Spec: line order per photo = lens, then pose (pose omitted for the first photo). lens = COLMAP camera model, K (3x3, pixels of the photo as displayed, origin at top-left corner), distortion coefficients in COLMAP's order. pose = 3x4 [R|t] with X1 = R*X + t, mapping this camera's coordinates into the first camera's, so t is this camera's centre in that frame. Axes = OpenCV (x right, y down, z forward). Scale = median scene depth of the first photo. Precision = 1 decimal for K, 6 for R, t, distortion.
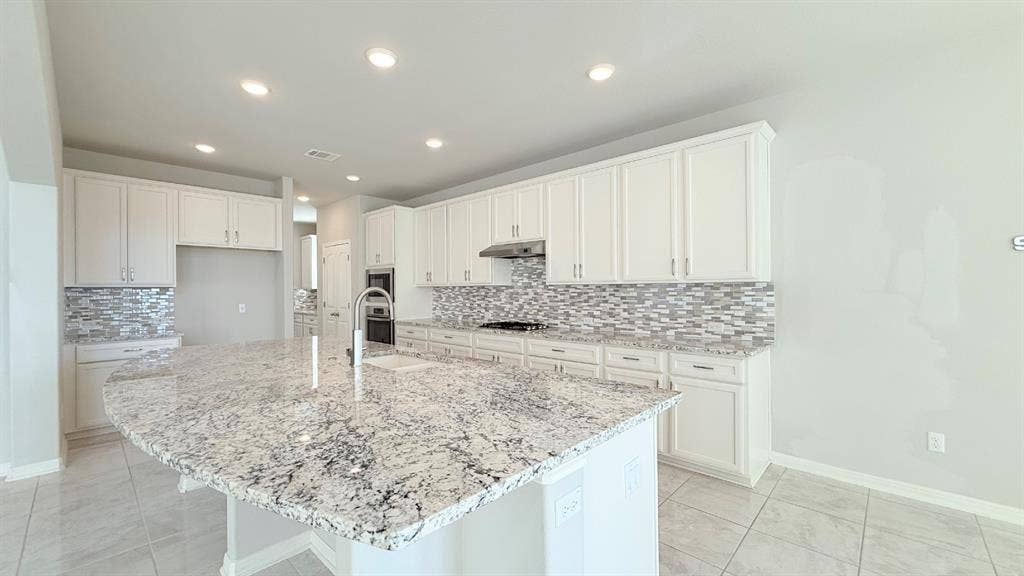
lens RADIAL K [[409.1, 0, 483.2], [0, 409.1, 289.2], [0, 0, 1]] dist [-0.001952, -0.001085]
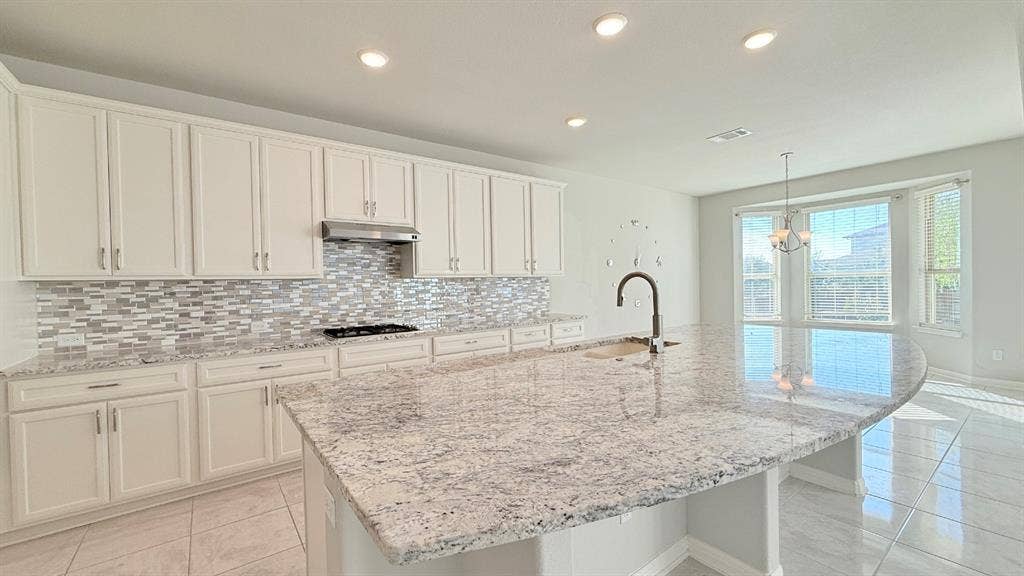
lens RADIAL K [[409.1, 0, 508.2], [0, 409.1, 288.1], [0, 0, 1]] dist [-0.001952, -0.001085]
pose [[0.134697, -0.013578, 0.990794, -0.630440], [0.015238, 0.999816, 0.011630, 0.003627], [-0.990770, 0.013531, 0.134879, 0.606655]]
